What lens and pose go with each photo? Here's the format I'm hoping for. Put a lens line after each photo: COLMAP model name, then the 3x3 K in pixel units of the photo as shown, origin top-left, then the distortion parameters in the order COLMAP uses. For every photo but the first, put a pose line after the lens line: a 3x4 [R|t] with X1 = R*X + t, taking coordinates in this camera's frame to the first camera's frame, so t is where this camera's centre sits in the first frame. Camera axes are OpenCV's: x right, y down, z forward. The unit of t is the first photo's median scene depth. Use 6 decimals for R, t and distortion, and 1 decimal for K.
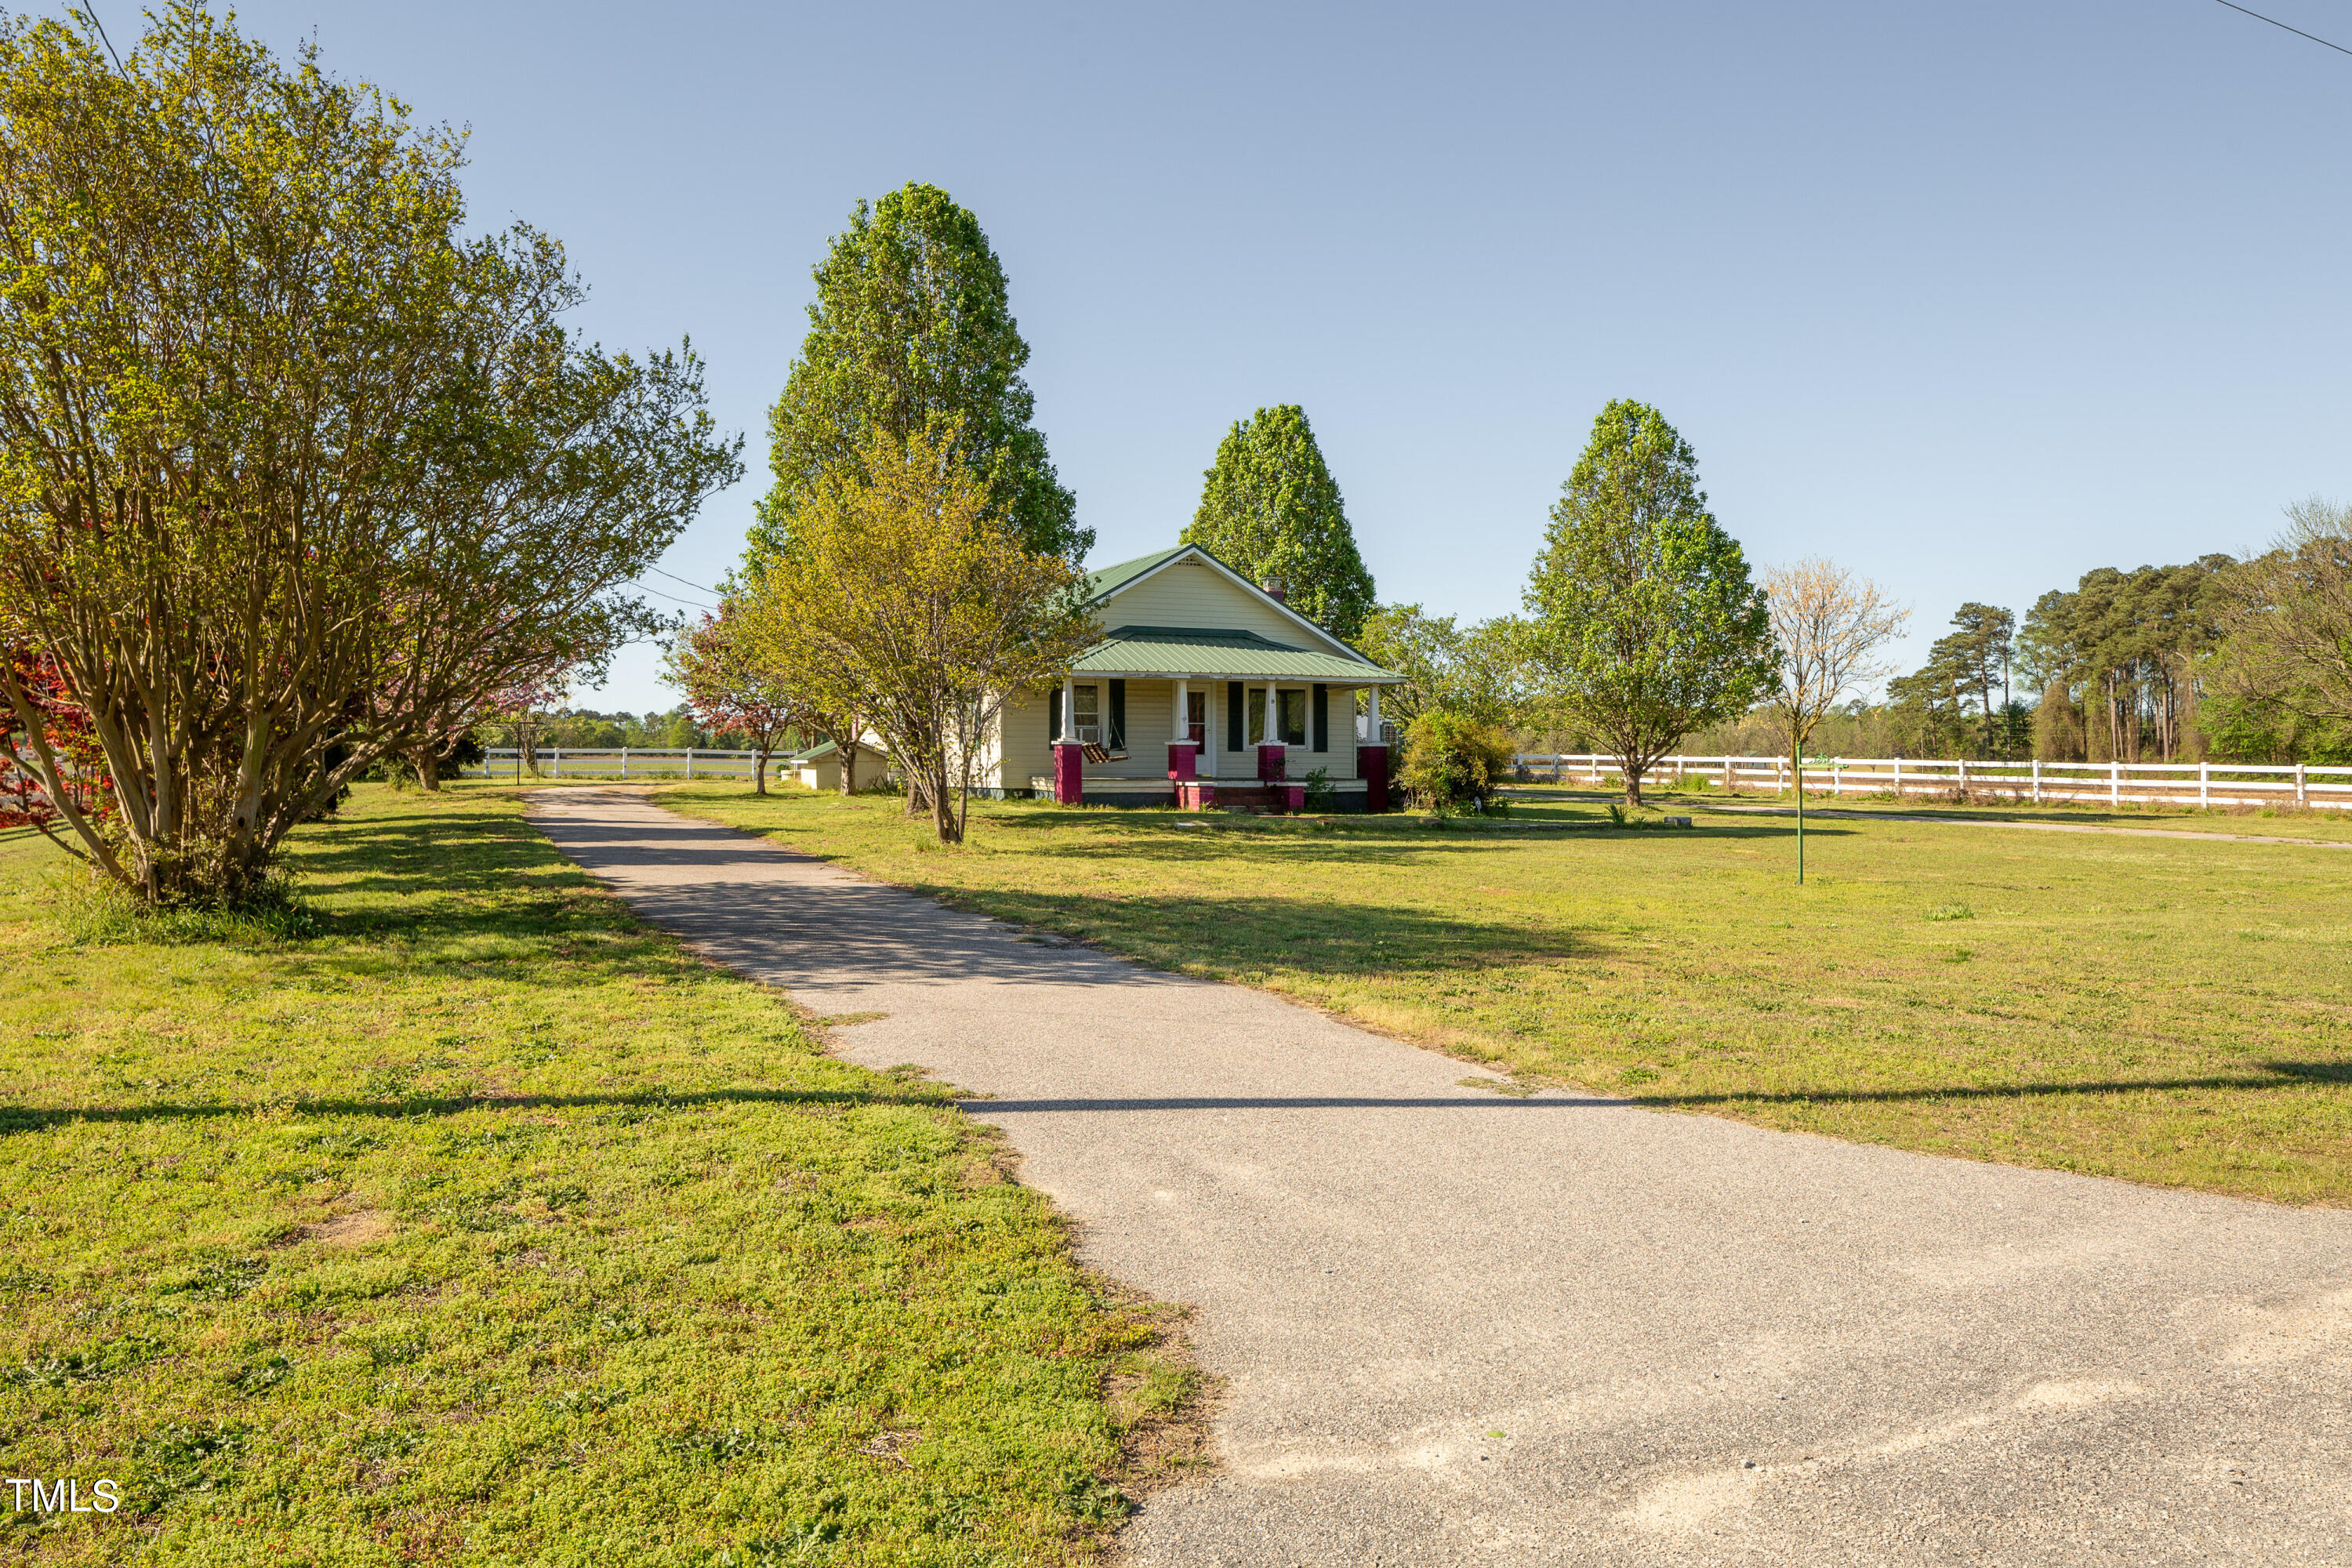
lens RADIAL K [[1613.9, 0, 1175.0], [0, 1613.9, 749.8], [0, 0, 1]] dist [-0.007328, -0.004491]
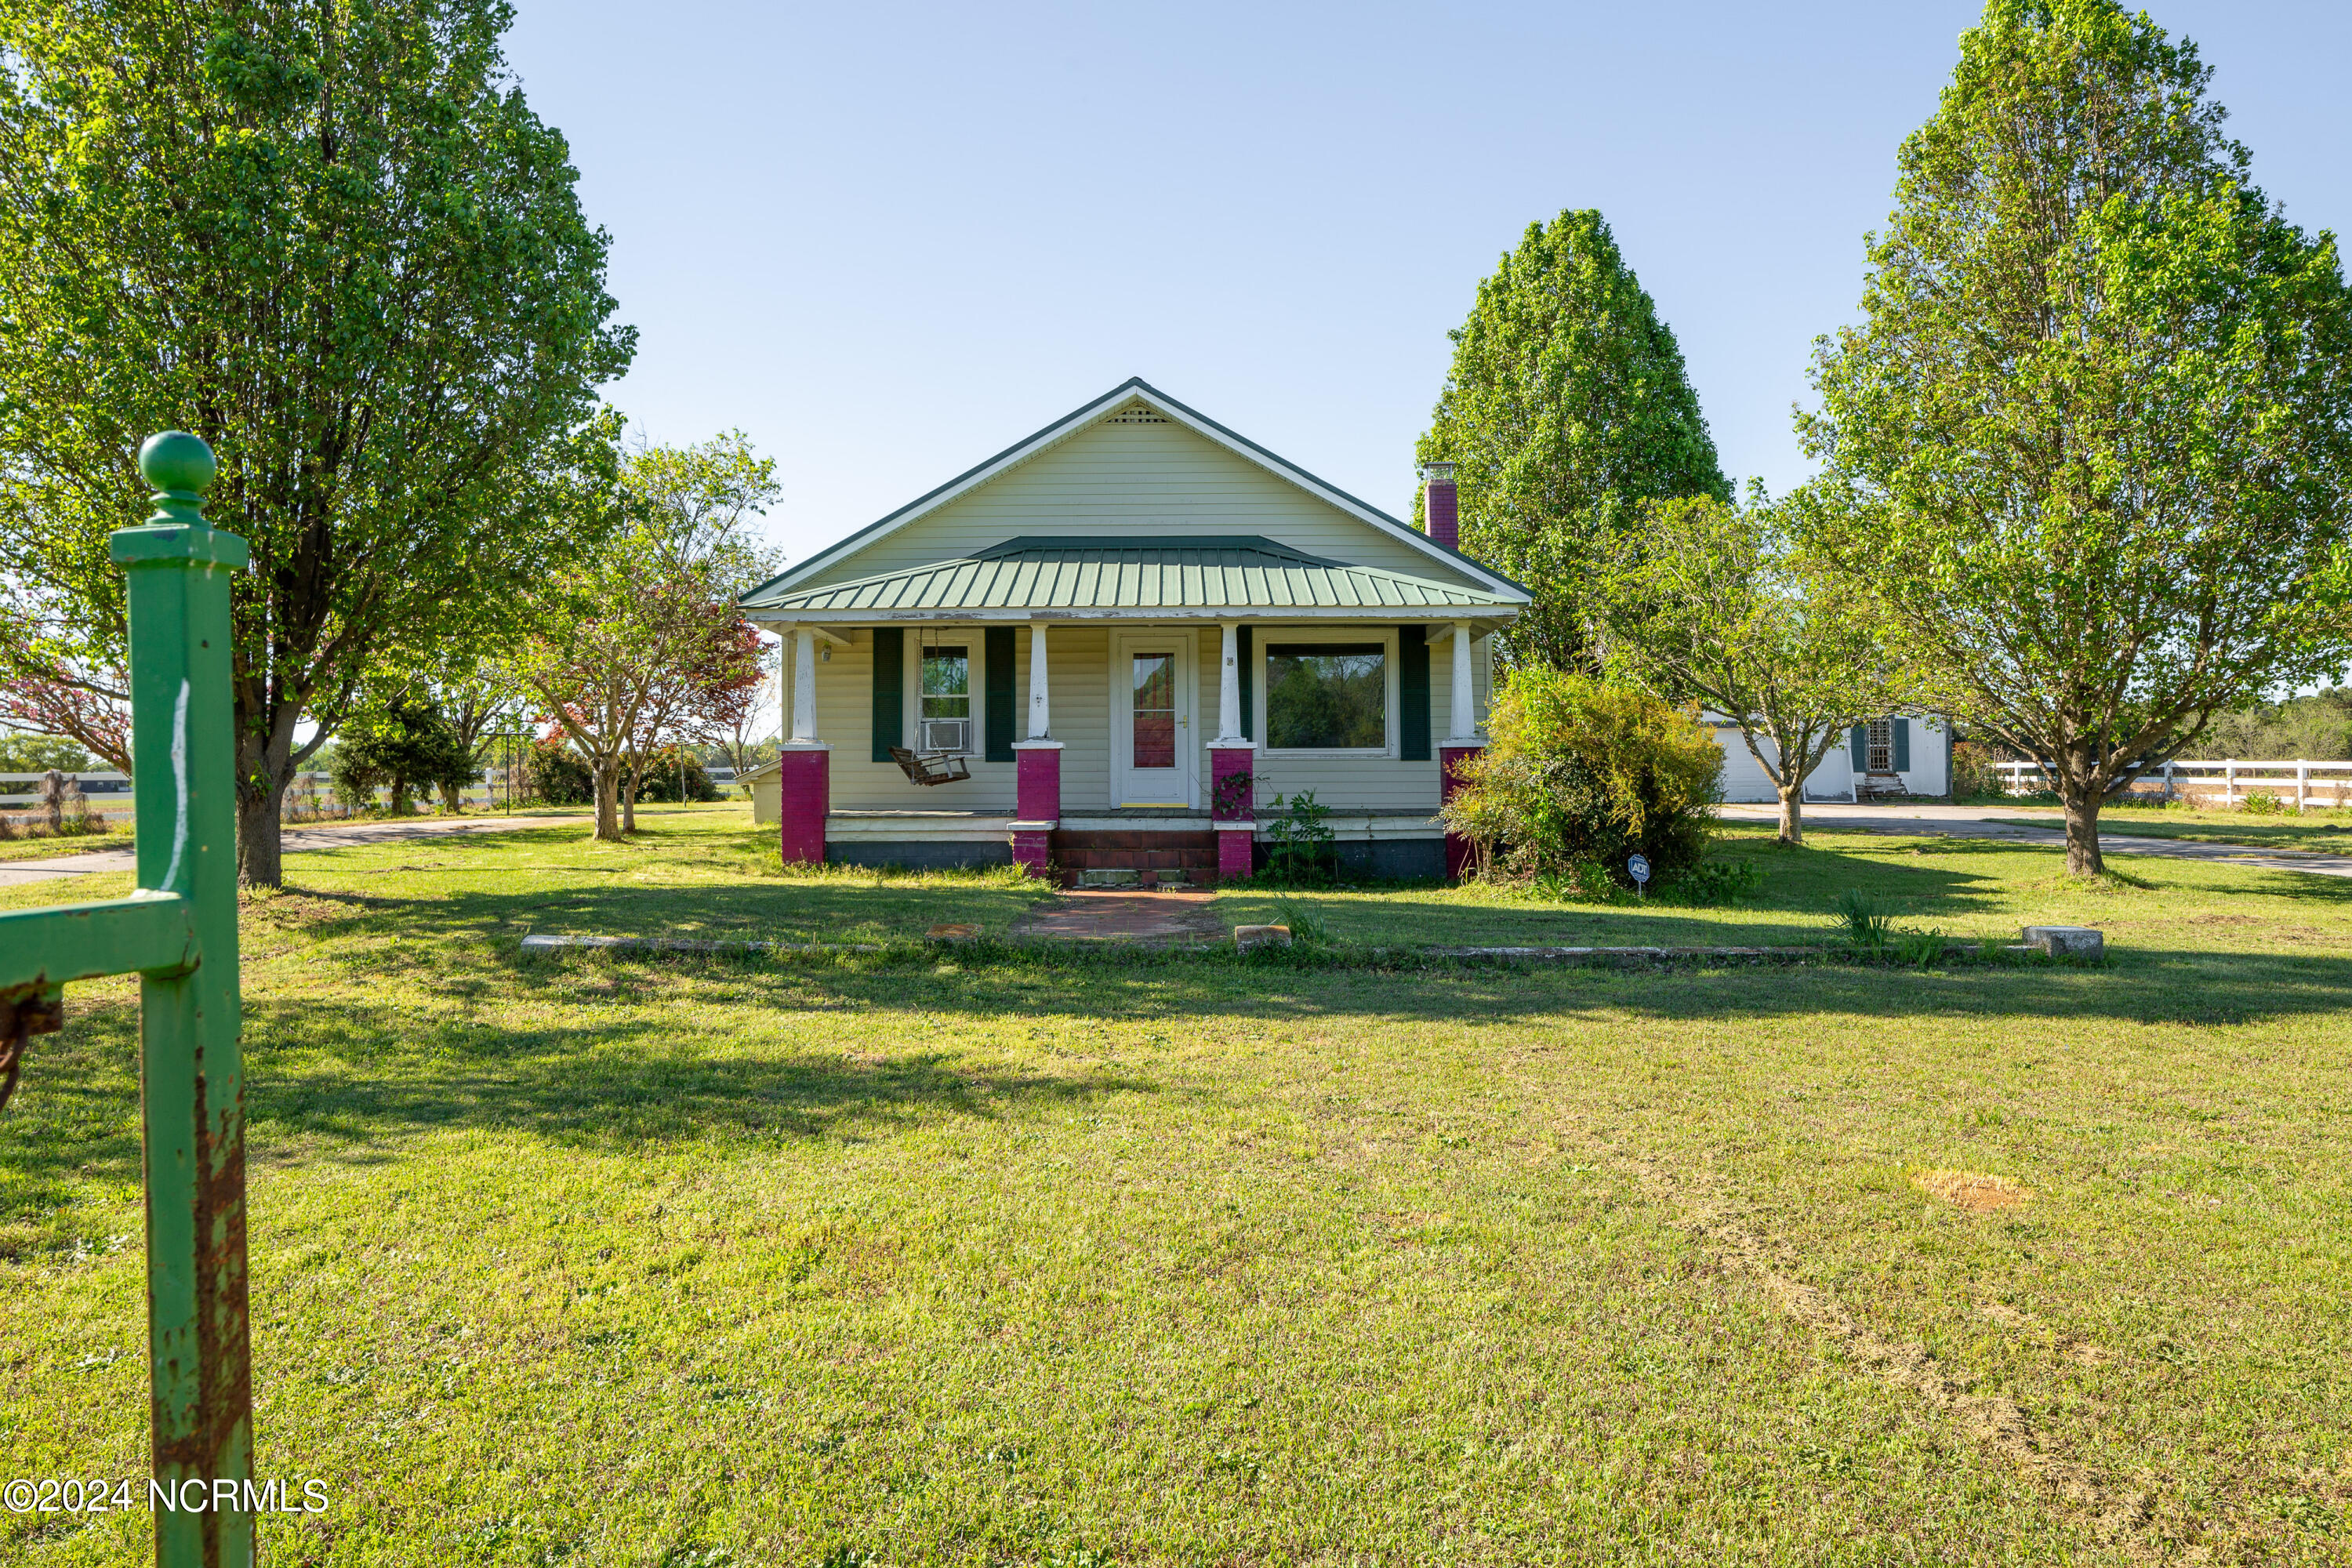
lens RADIAL K [[1613.9, 0, 1175.0], [0, 1613.9, 749.8], [0, 0, 1]] dist [-0.007328, -0.004491]
pose [[0.927648, -0.010670, -0.373303, 0.226200], [0.007887, 0.999929, -0.008980, 0.002213], [0.373372, 0.005386, 0.927666, 0.511159]]
